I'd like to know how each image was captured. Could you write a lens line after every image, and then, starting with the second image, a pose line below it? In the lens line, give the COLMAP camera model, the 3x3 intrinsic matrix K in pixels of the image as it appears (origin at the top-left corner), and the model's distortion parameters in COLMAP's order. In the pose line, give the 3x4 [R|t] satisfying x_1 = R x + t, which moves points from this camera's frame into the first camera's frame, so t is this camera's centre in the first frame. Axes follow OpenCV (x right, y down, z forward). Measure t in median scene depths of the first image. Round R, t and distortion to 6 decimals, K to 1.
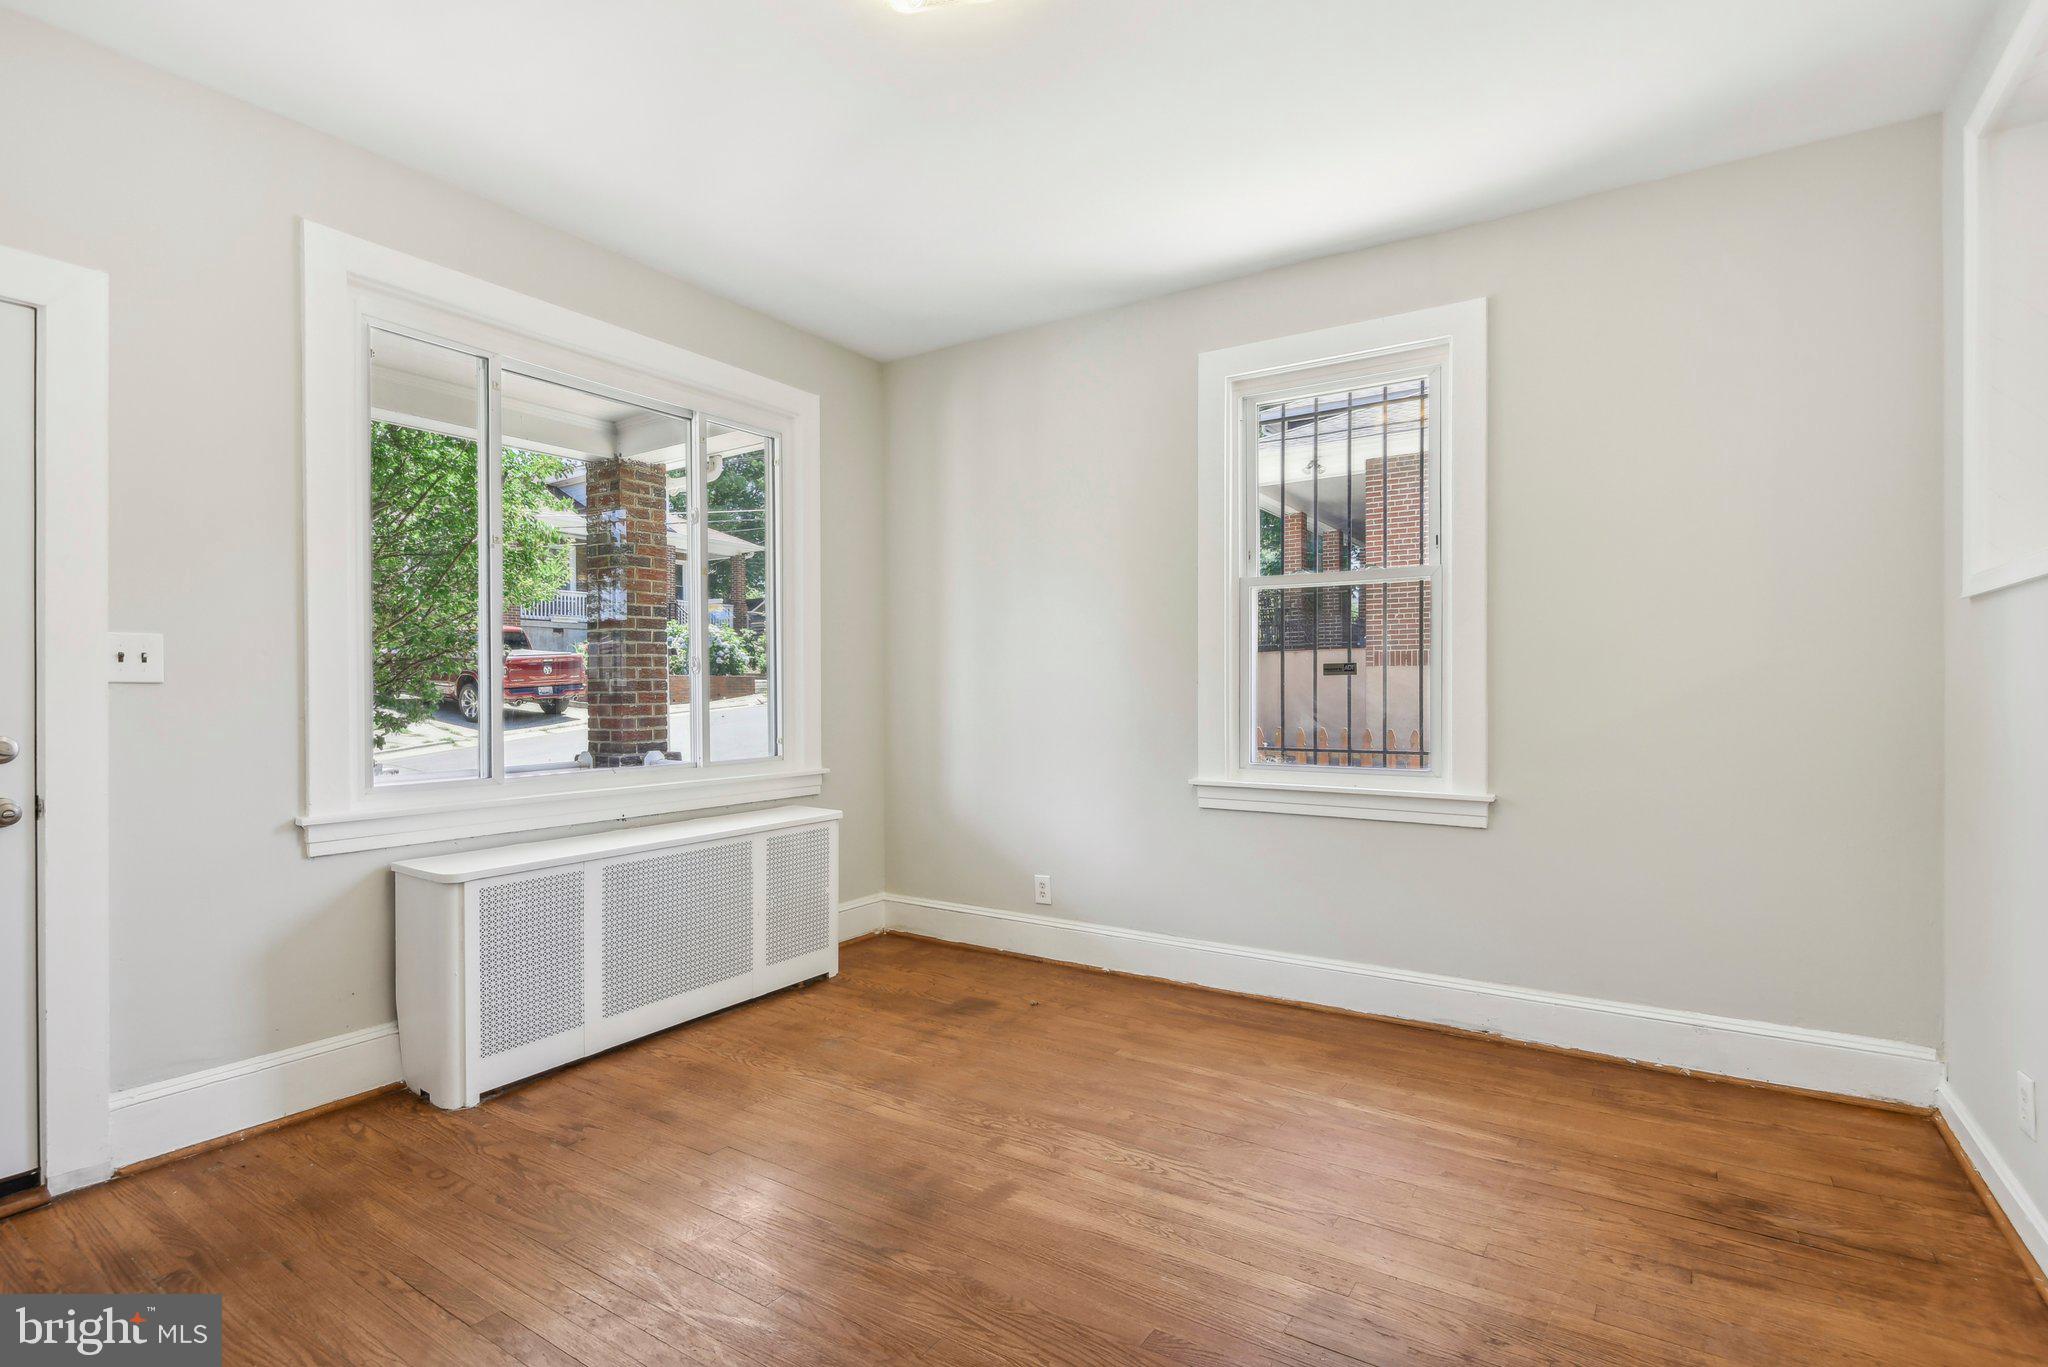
lens RADIAL K [[993.9, 0, 1022.5], [0, 993.9, 691.4], [0, 0, 1]] dist [-0.004124, -0.001642]
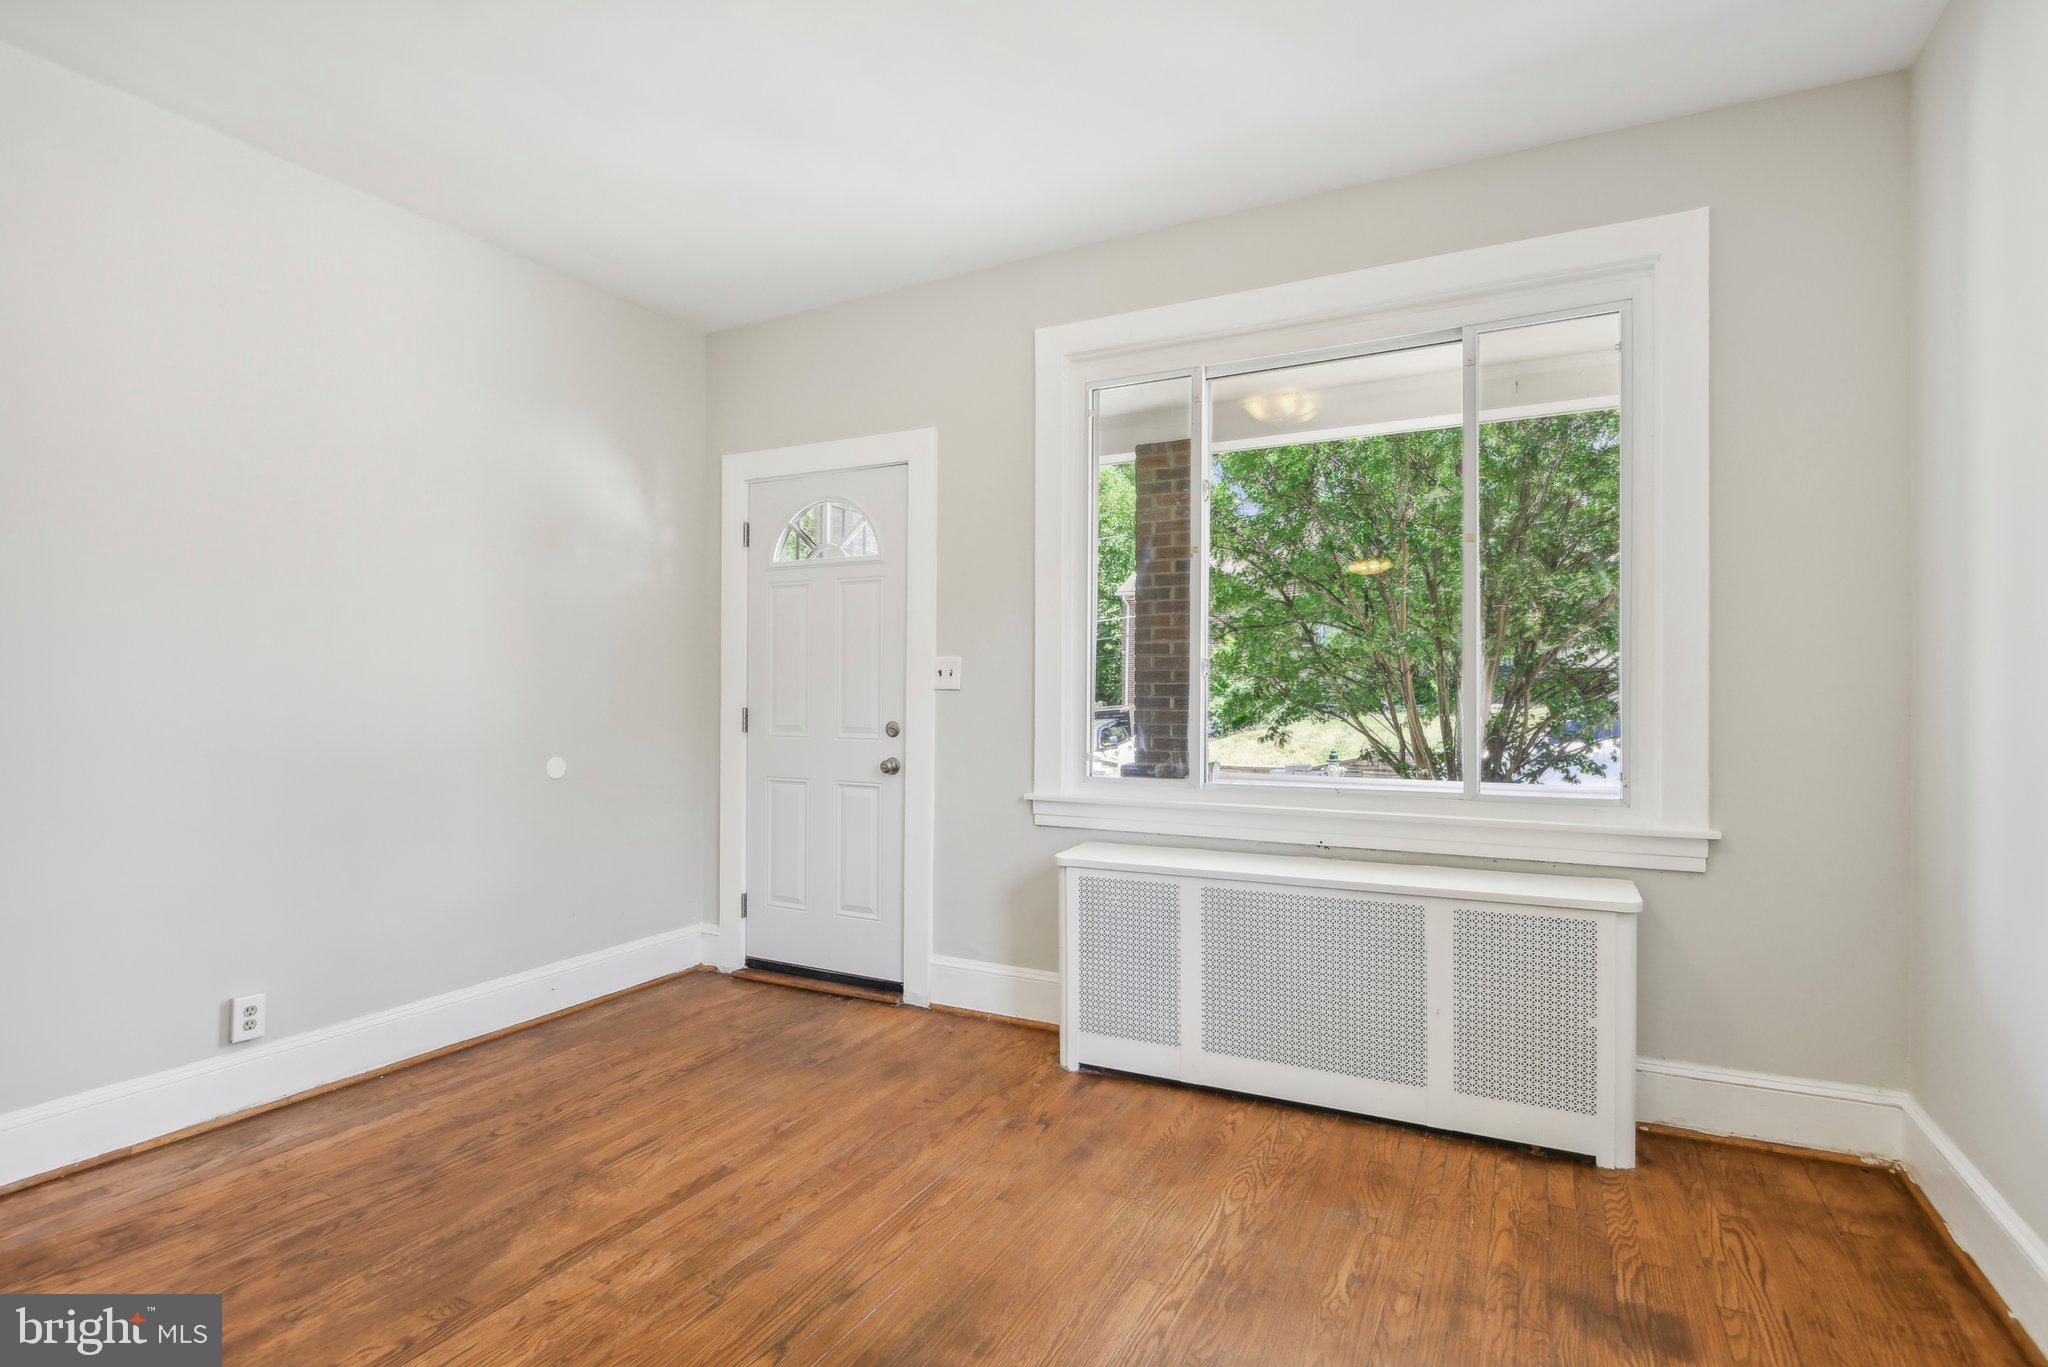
lens RADIAL K [[993.9, 0, 1022.5], [0, 993.9, 691.4], [0, 0, 1]] dist [-0.004124, -0.001642]
pose [[0.095498, 0.002654, -0.995426, 0.485413], [-0.004181, 0.999989, 0.002265, -0.007434], [0.995421, 0.003946, 0.095508, 0.743500]]
